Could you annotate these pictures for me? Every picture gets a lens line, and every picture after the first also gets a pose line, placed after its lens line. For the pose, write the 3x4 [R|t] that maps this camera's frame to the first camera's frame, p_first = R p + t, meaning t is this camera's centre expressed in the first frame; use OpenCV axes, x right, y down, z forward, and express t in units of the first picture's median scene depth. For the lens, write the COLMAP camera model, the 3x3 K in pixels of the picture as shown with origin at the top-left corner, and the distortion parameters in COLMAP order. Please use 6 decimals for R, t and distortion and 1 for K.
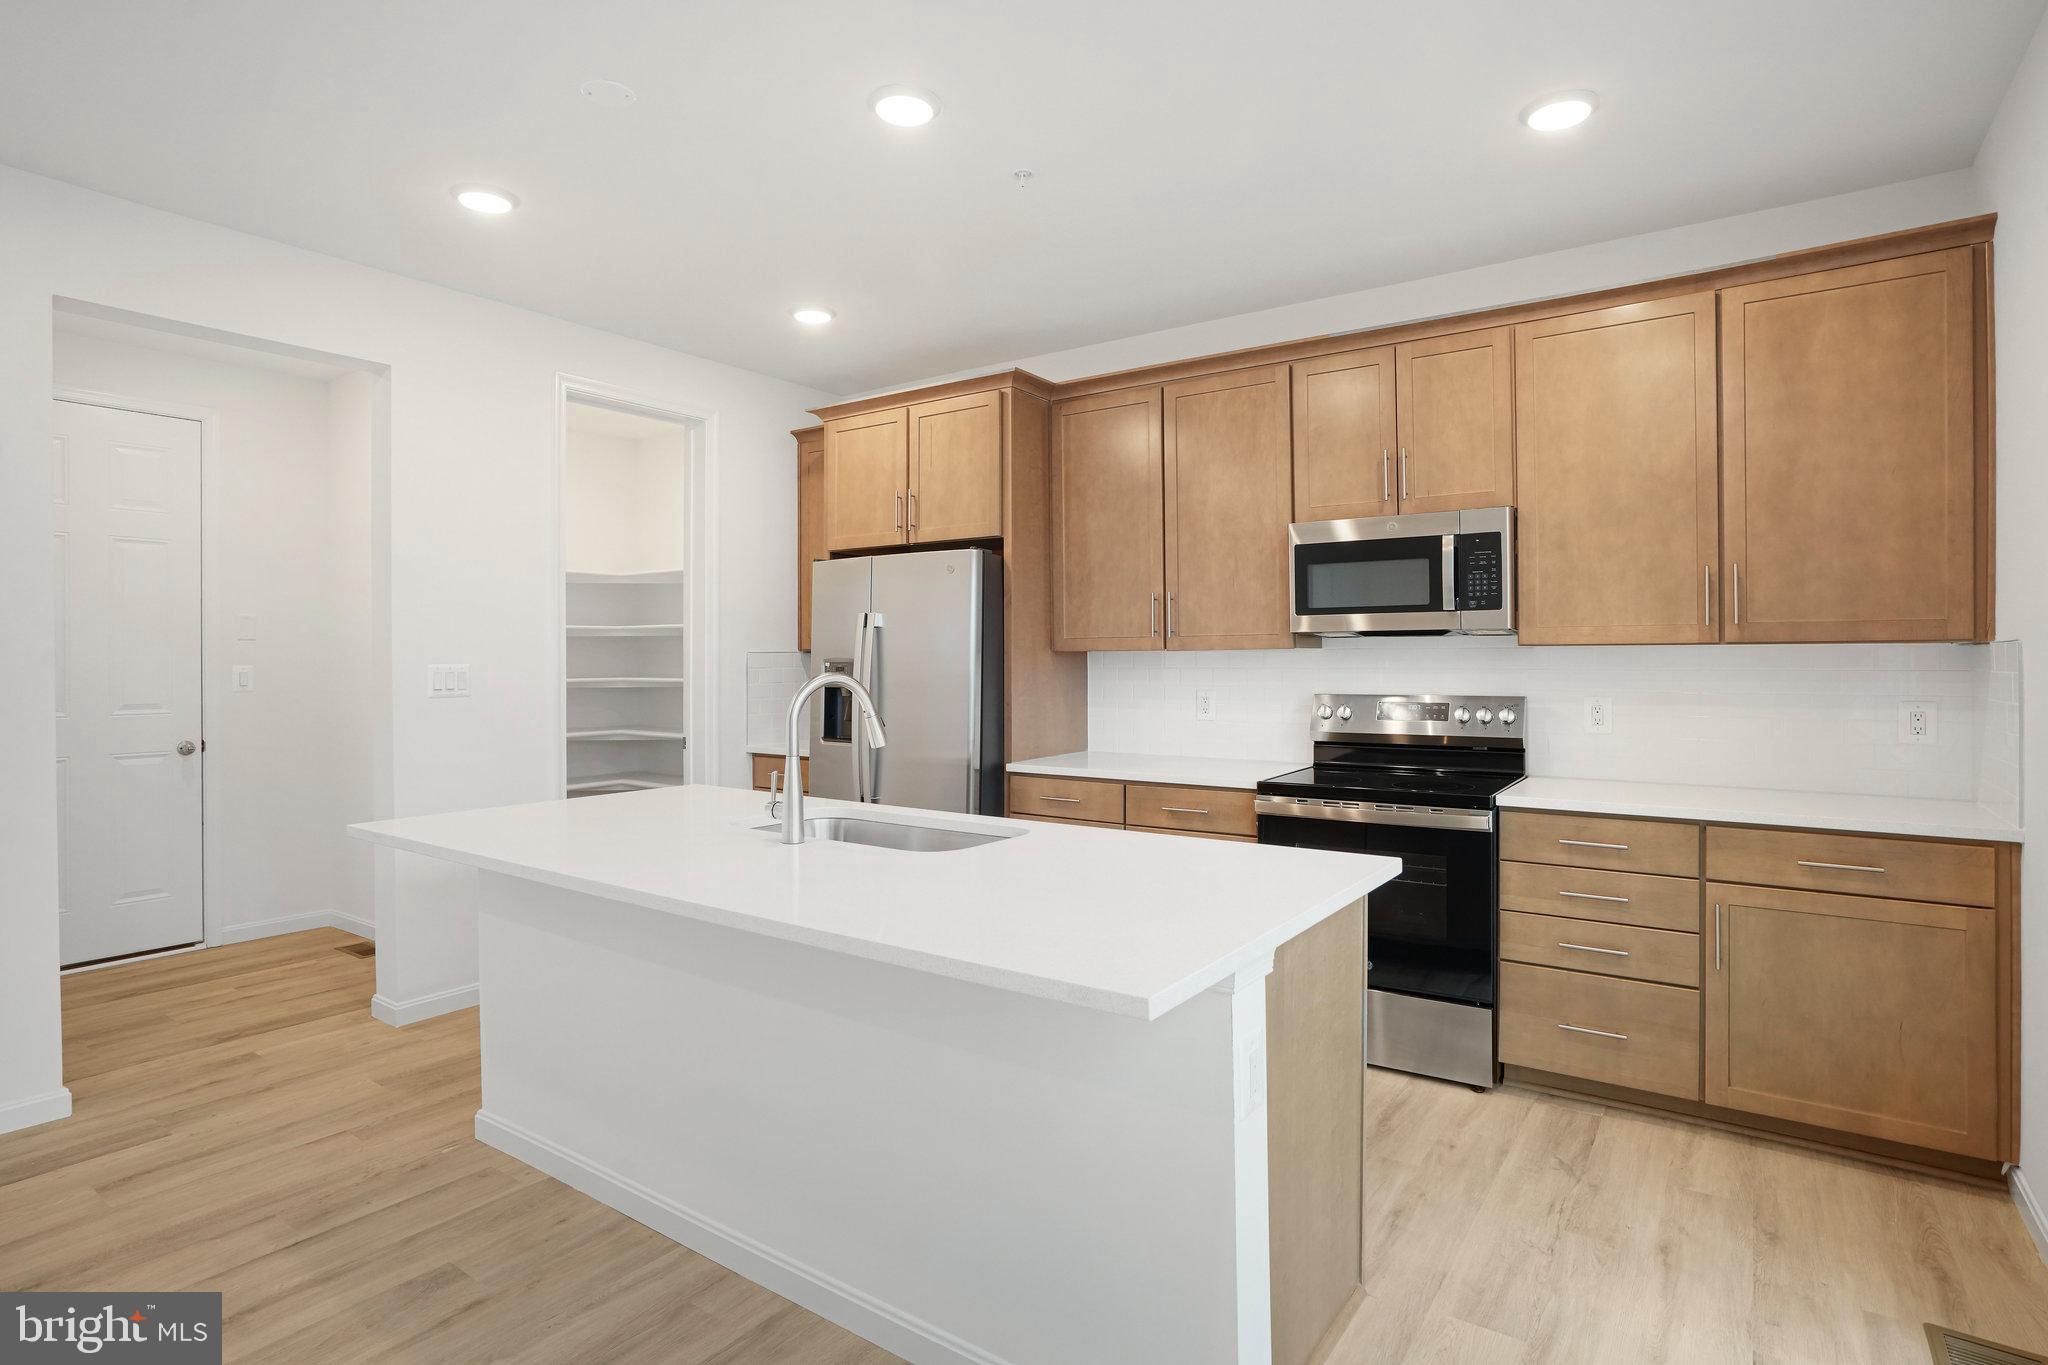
lens RADIAL K [[1048.4, 0, 1021.1], [0, 1048.4, 659.2], [0, 0, 1]] dist [-0.044640, 0.028204]
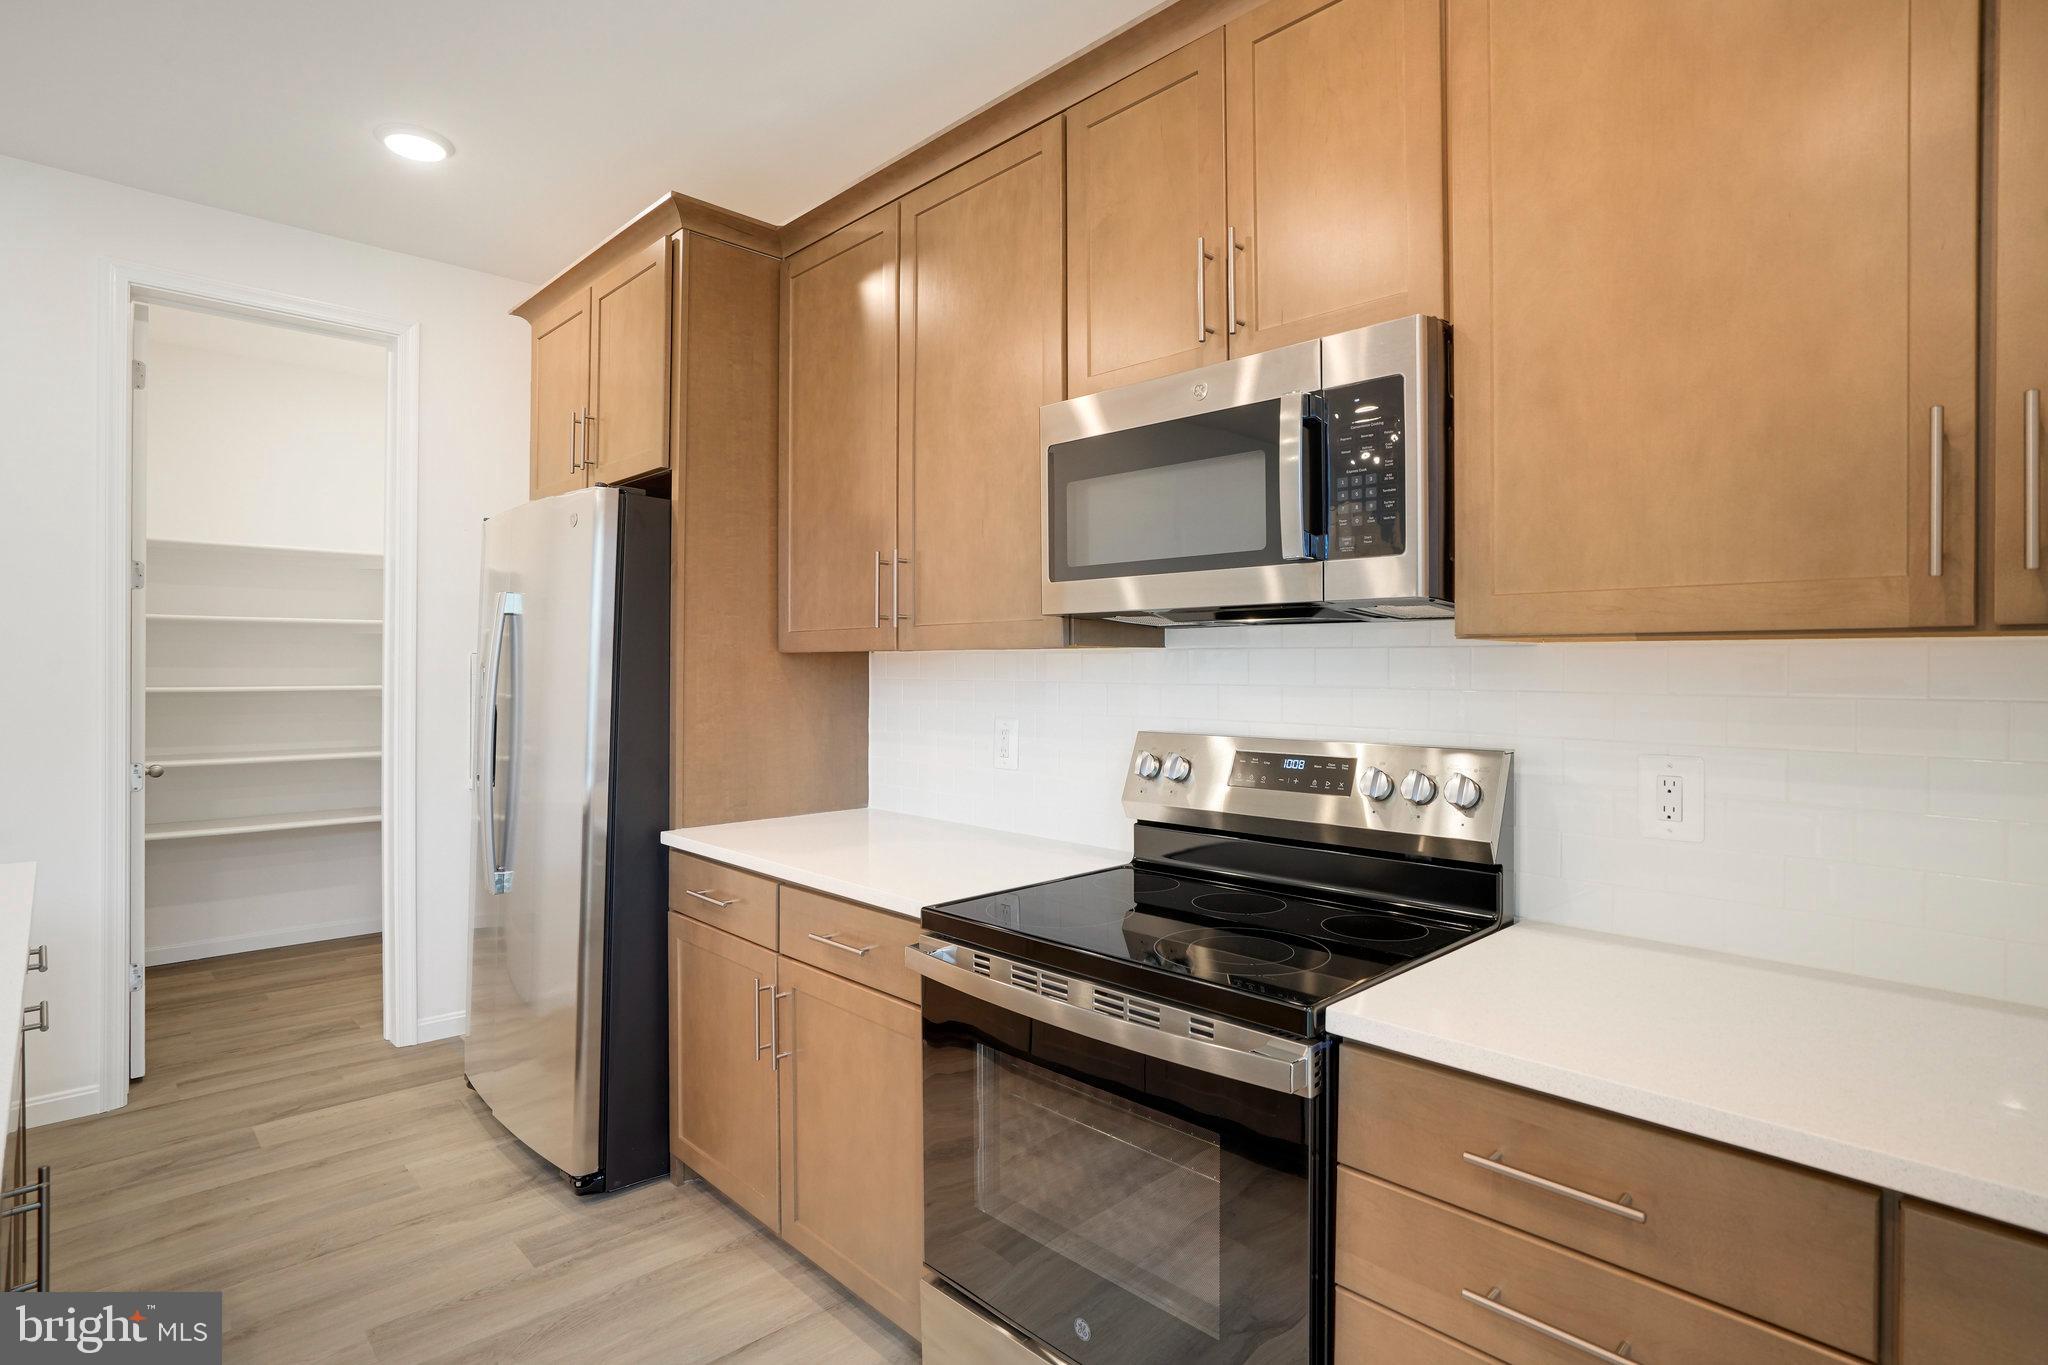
lens RADIAL K [[1043.5, 0, 1010.7], [0, 1043.5, 670.9], [0, 0, 1]] dist [-0.041298, 0.019630]
pose [[0.979834, 0.008547, -0.199630, 0.363994], [-0.008038, 0.999962, 0.003357, 0.000725], [0.199651, -0.001685, 0.979866, 0.510289]]
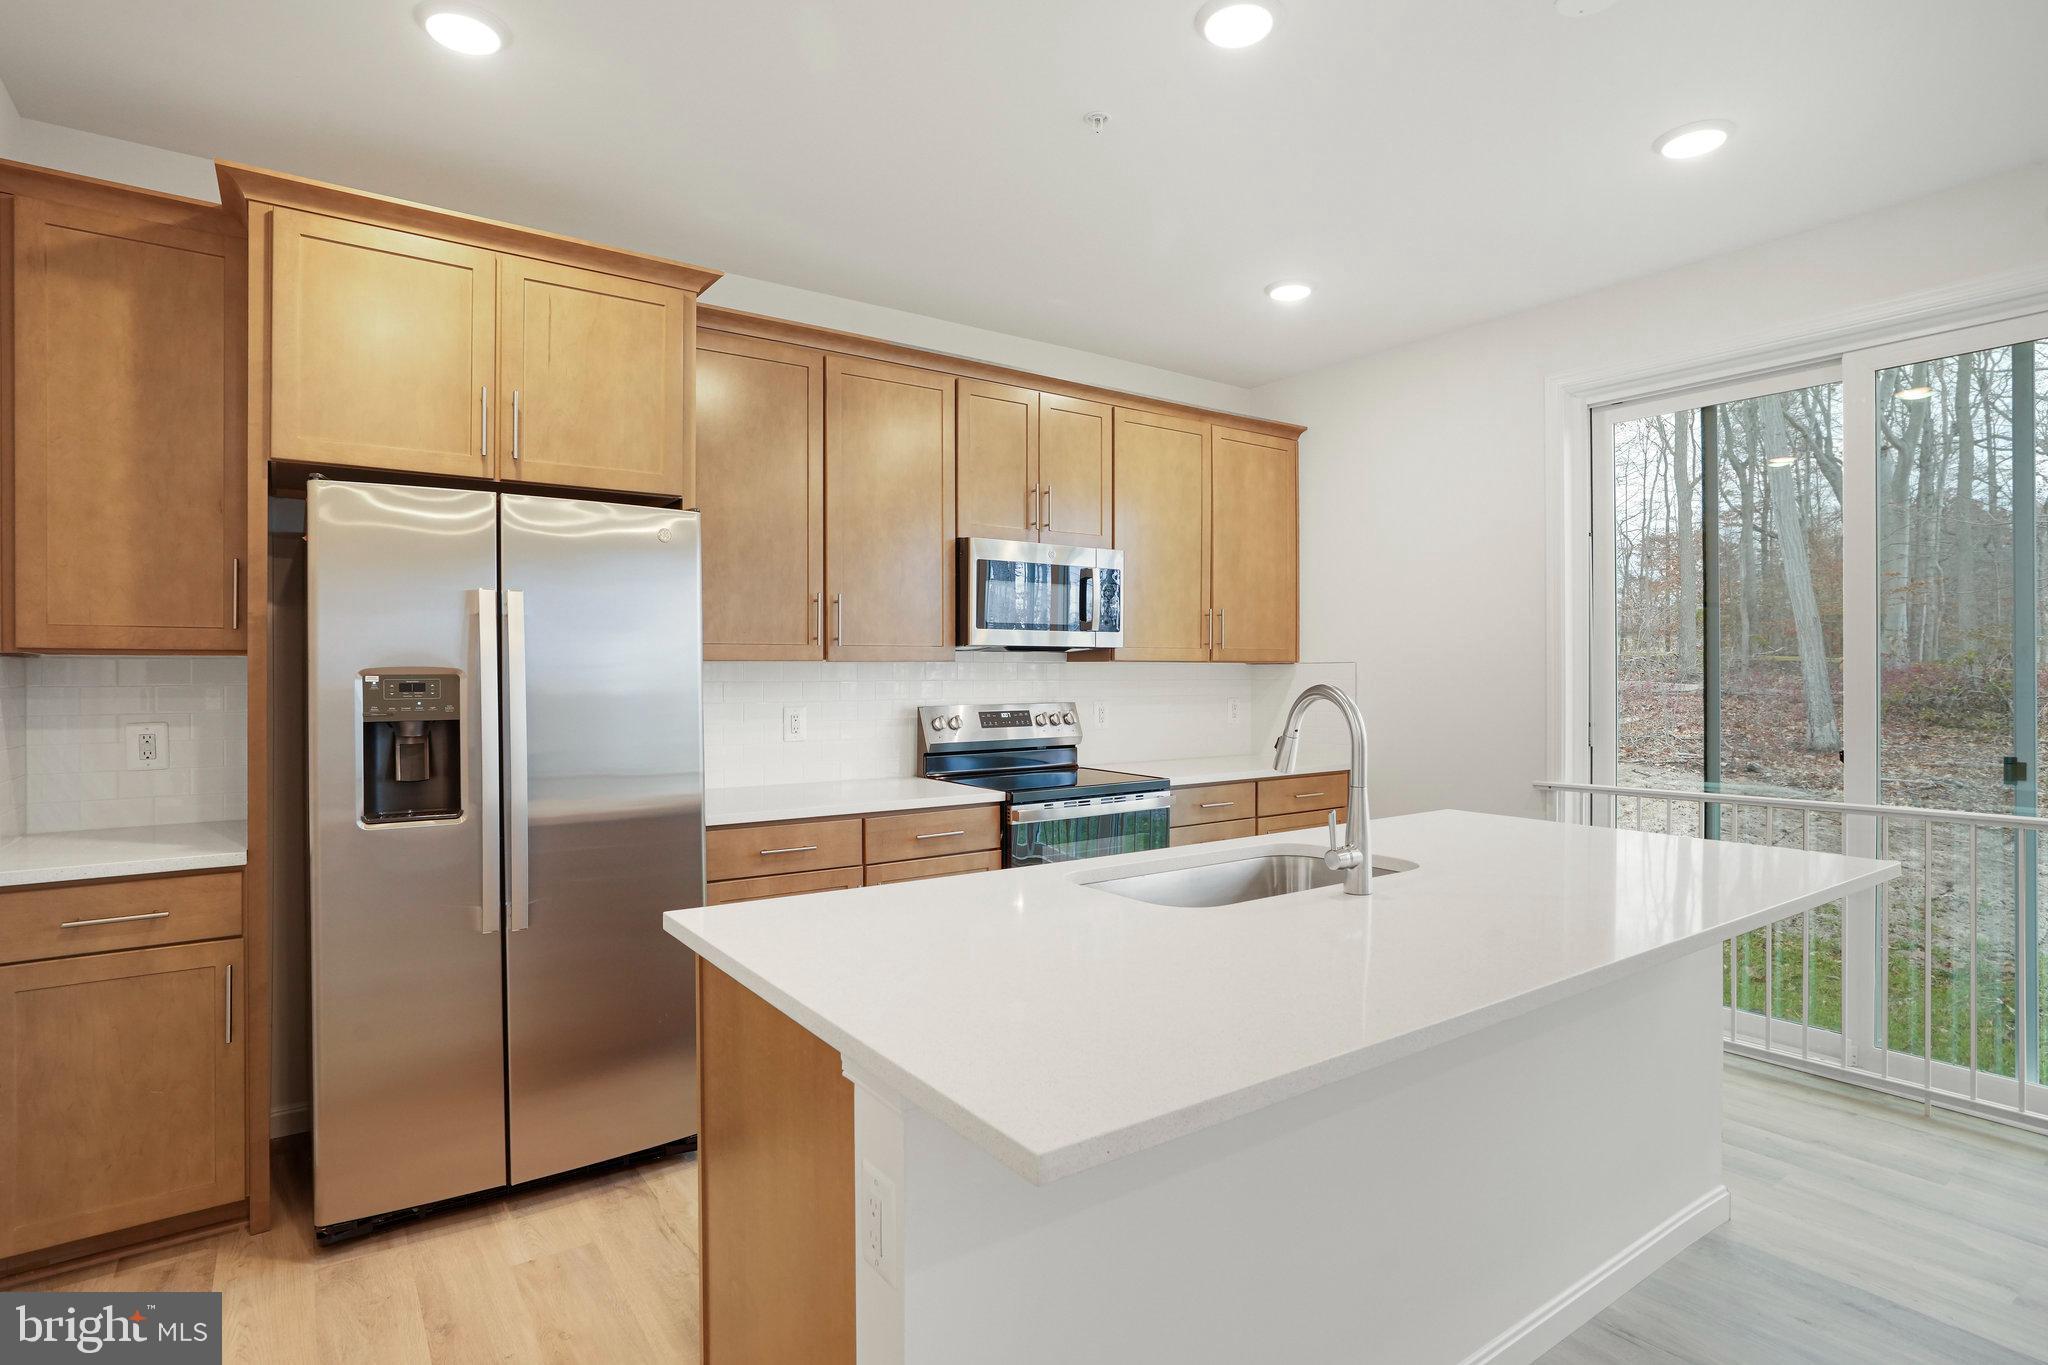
lens RADIAL K [[1043.5, 0, 1010.7], [0, 1043.5, 670.9], [0, 0, 1]] dist [-0.041298, 0.019630]
pose [[0.340266, 0.005502, 0.940313, -0.713179], [0.000905, 0.999981, -0.006179, 0.006149], [-0.940329, 0.002954, 0.340255, 0.652098]]
